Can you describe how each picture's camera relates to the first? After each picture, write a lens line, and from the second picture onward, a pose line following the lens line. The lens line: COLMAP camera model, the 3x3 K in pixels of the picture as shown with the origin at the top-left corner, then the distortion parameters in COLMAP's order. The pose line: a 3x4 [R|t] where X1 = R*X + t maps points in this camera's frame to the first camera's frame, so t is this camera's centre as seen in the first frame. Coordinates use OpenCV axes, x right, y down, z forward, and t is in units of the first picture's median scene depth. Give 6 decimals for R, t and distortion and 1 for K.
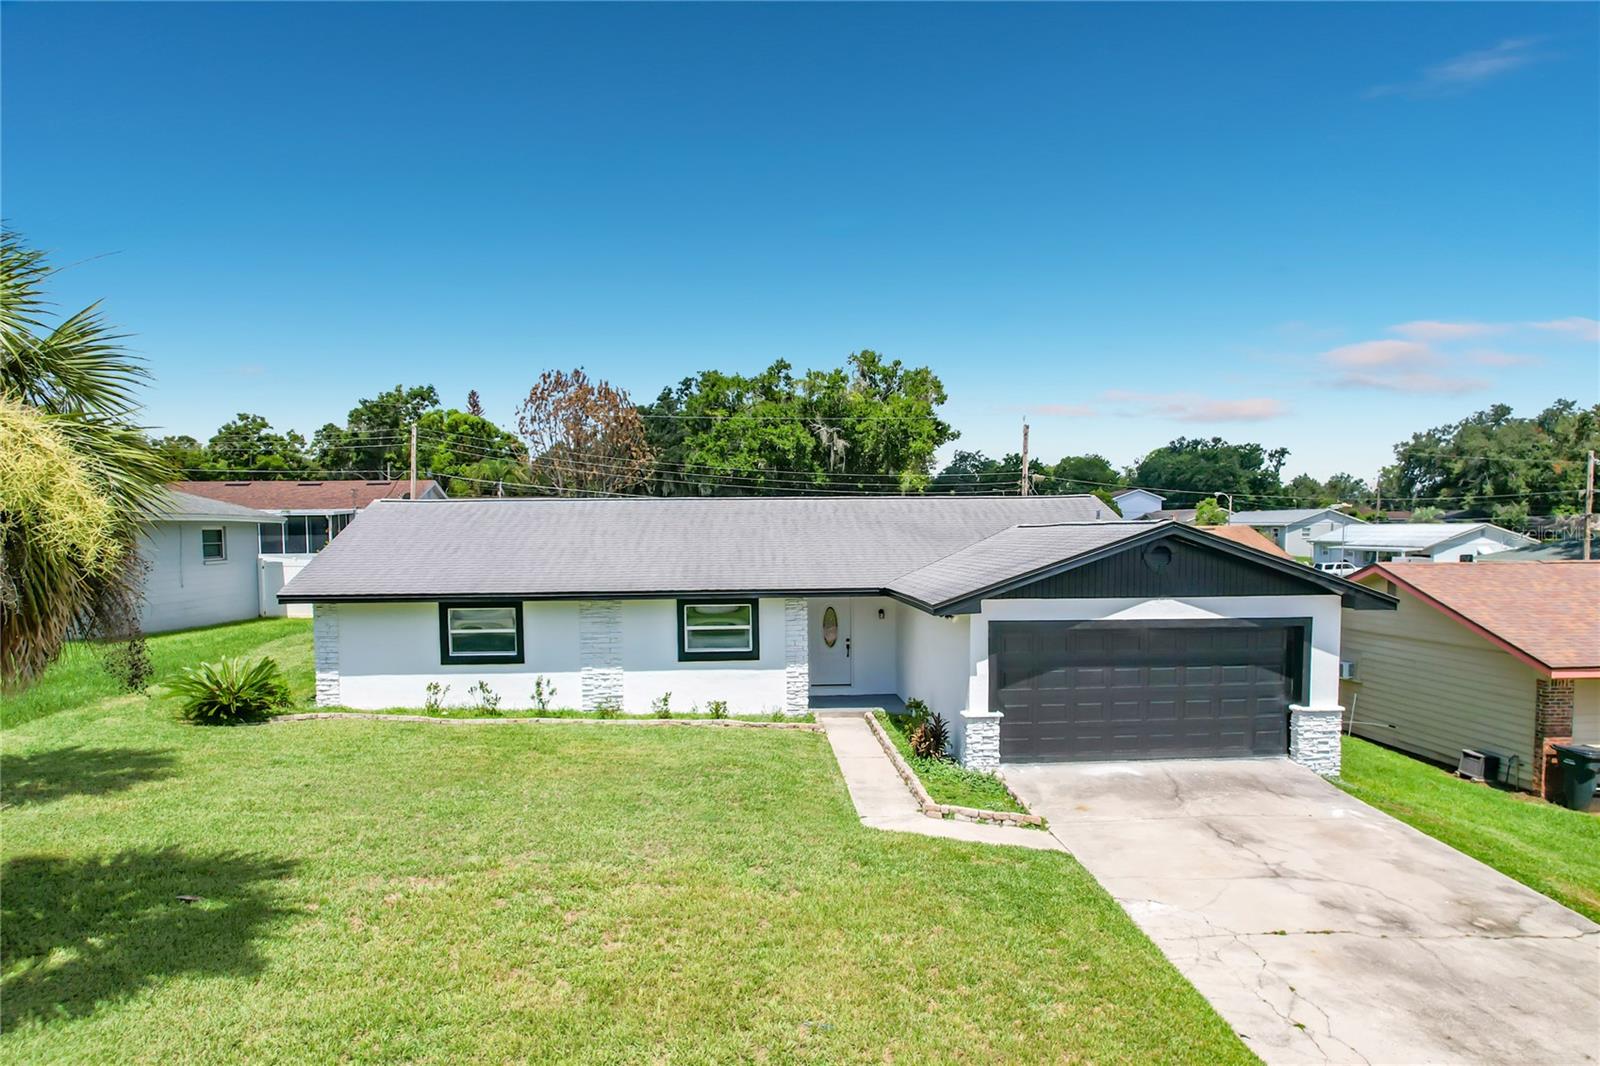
lens RADIAL K [[1042.2, 0, 803.9], [0, 1042.2, 585.3], [0, 0, 1]] dist [-0.061281, 0.077733]
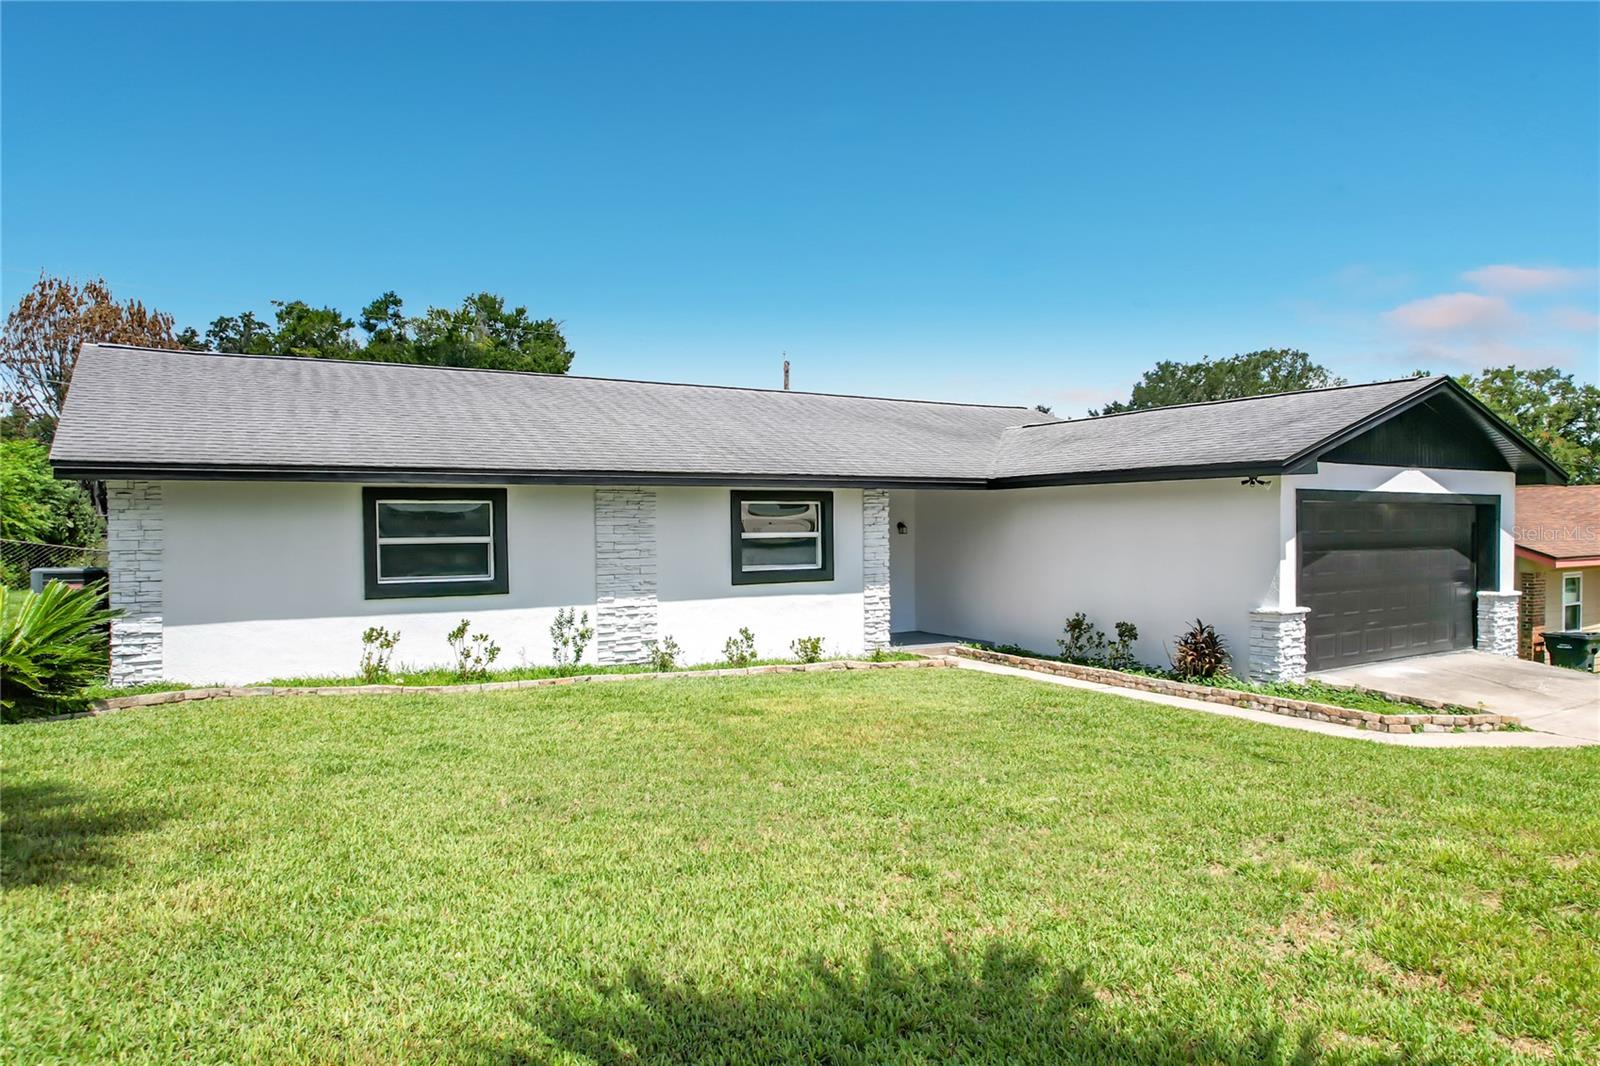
lens RADIAL K [[1058.3, 0, 811.4], [0, 1058.3, 533.9], [0, 0, 1]] dist [-0.093727, 0.084006]
pose [[0.881891, -0.003364, 0.471441, -0.489136], [0.026751, 0.998721, -0.042913, 0.087170], [-0.470693, 0.050456, 0.880853, 0.459516]]
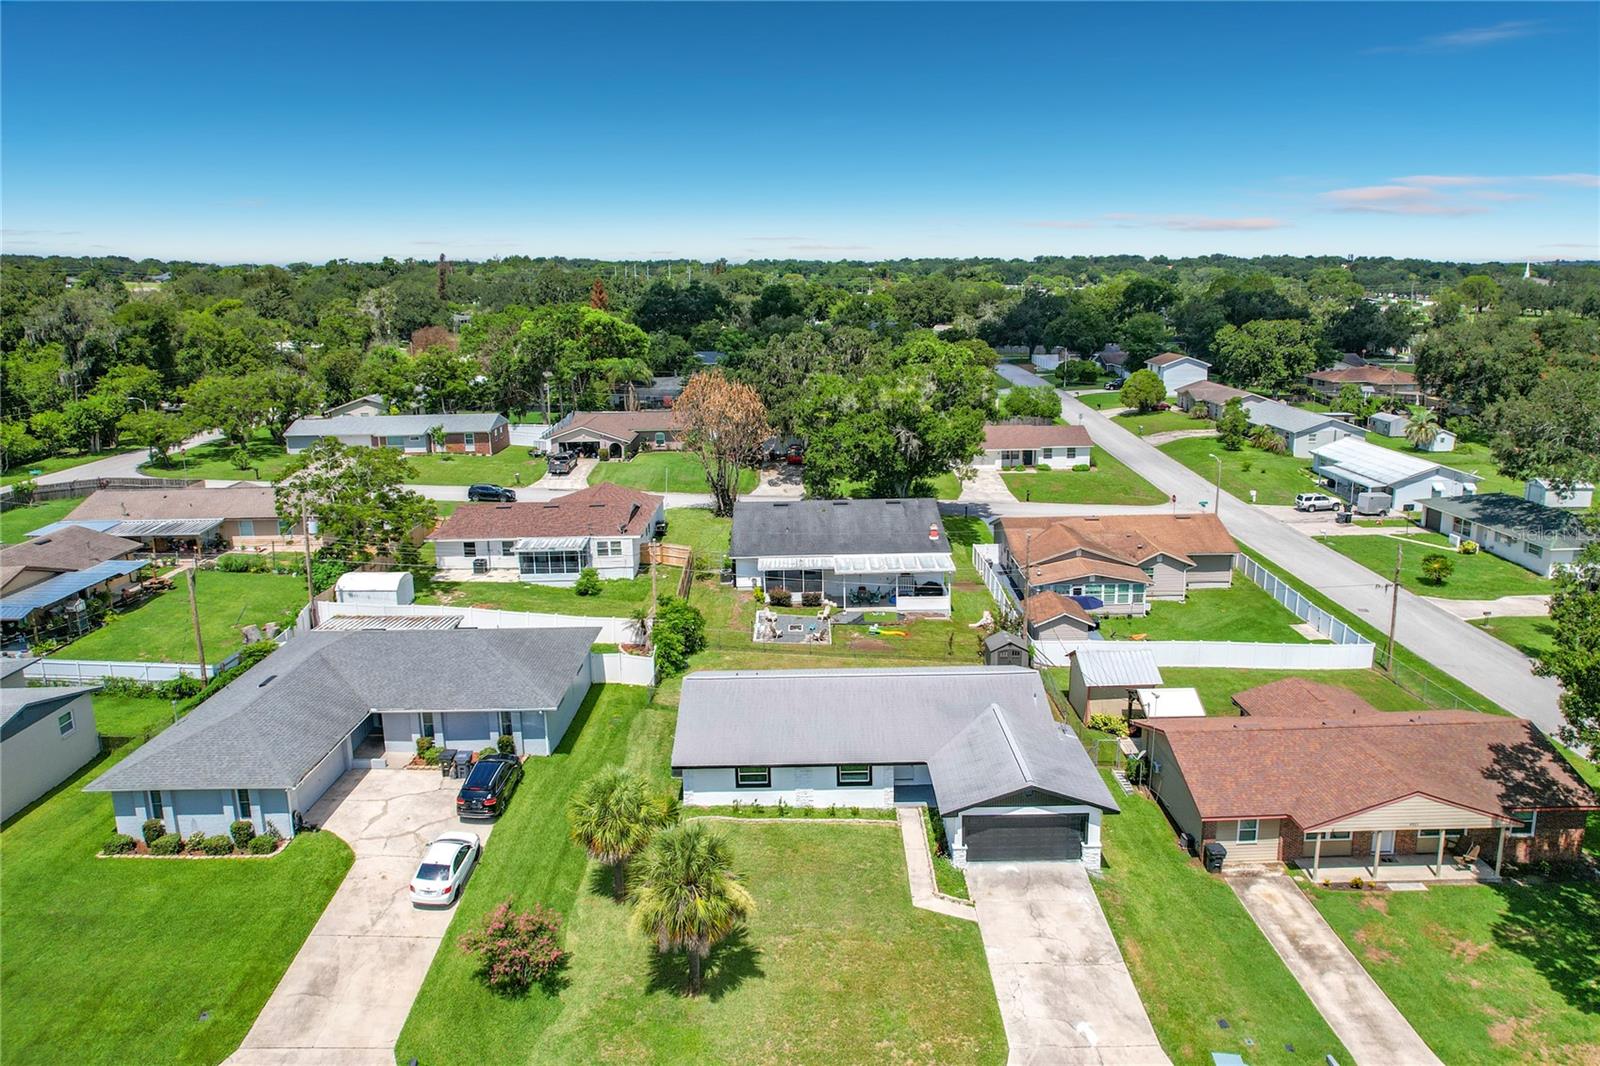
lens RADIAL K [[1063.9, 0, 800.4], [0, 1063.9, 470.4], [0, 0, 1]] dist [-0.040954, 0.002256]
pose [[0.997056, 0.002473, -0.076641, -0.029348], [0.007891, 0.990865, 0.134627, -1.155191], [0.076274, -0.134835, 0.987928, -1.520363]]
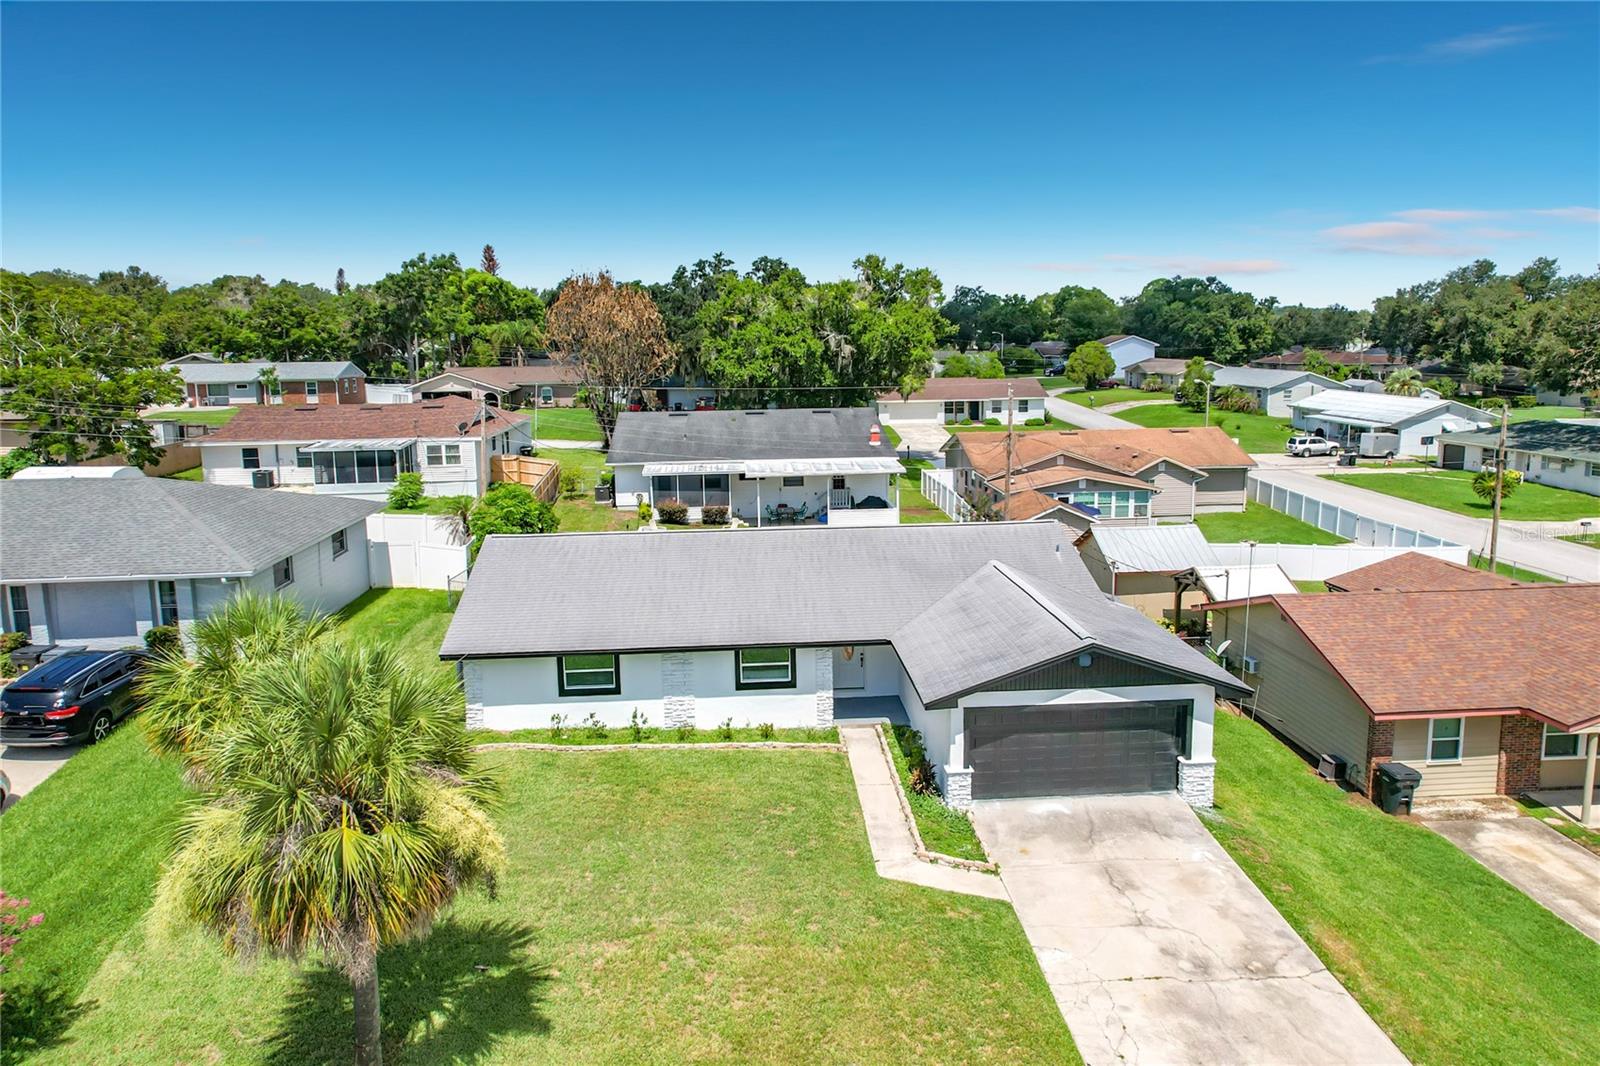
lens RADIAL K [[1037.6, 0, 803.5], [0, 1037.6, 475.1], [0, 0, 1]] dist [-0.017492, 0.001901]
pose [[0.999981, -0.005579, -0.002486, -0.035790], [0.005768, 0.996449, 0.083998, -0.386470], [0.002009, -0.084011, 0.996463, -0.374340]]
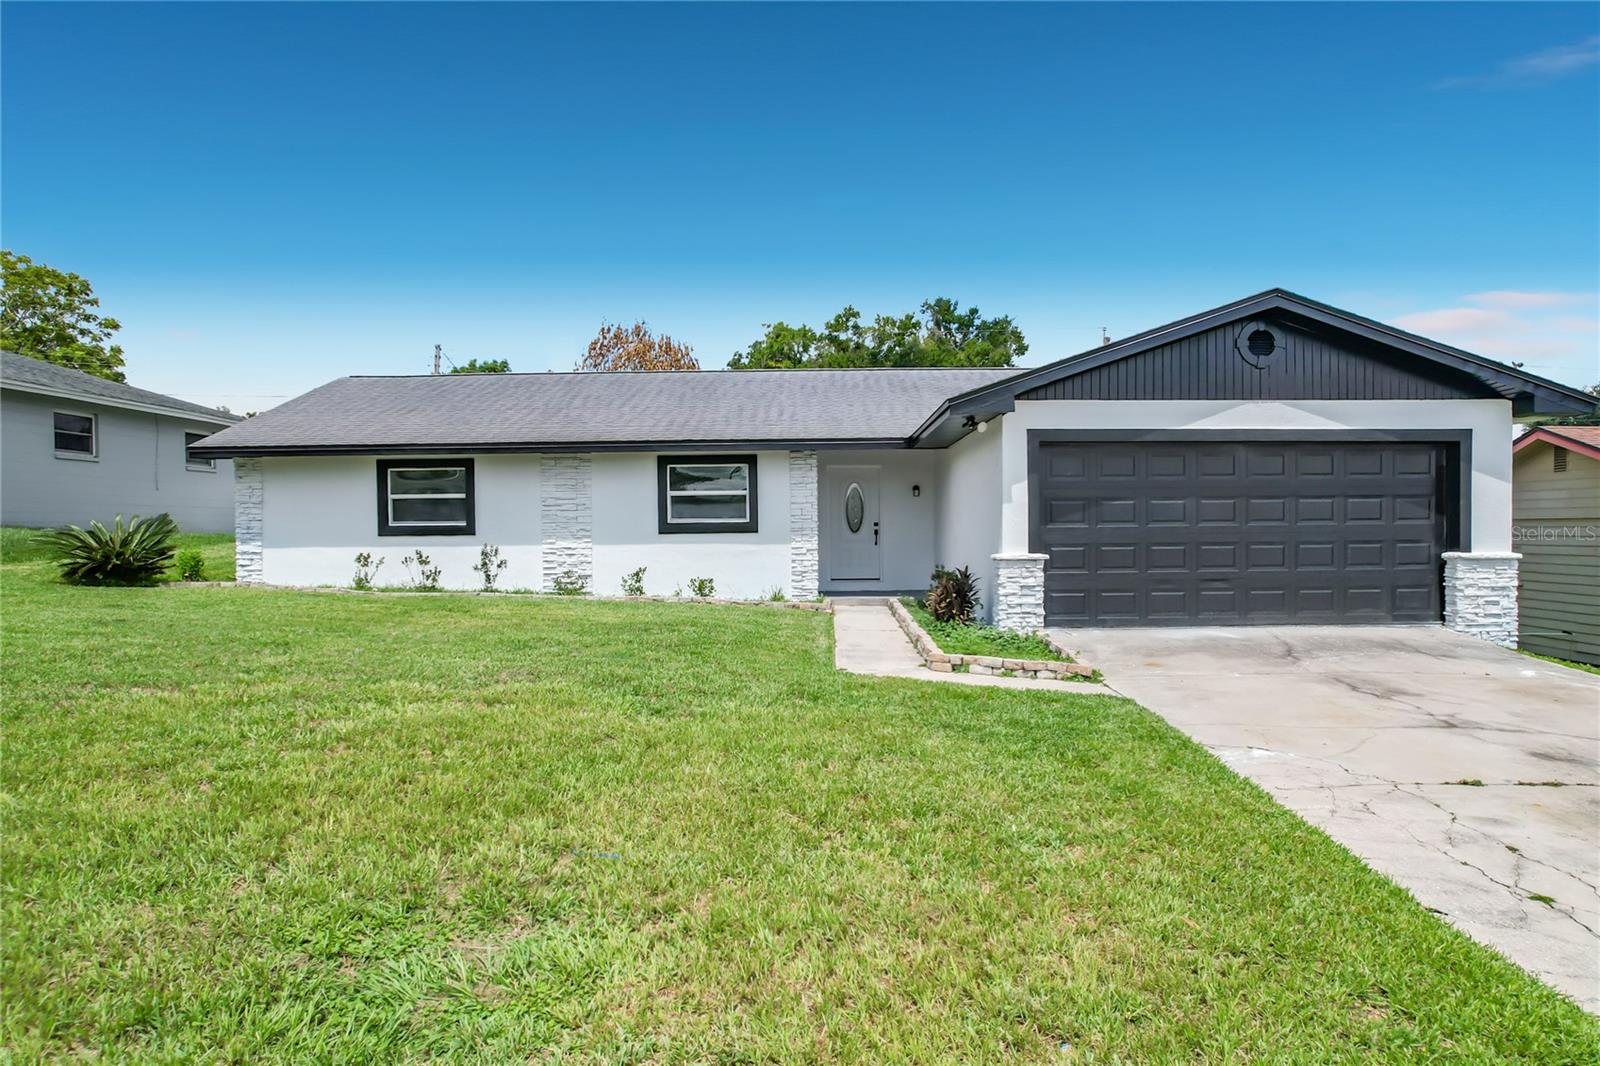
lens RADIAL K [[1058.3, 0, 811.4], [0, 1058.3, 533.9], [0, 0, 1]] dist [-0.093727, 0.084006]
pose [[0.996886, -0.000536, -0.078857, 0.078823], [-0.003220, 0.998866, -0.047499, 0.138169], [0.078793, 0.047605, 0.995754, 0.227048]]
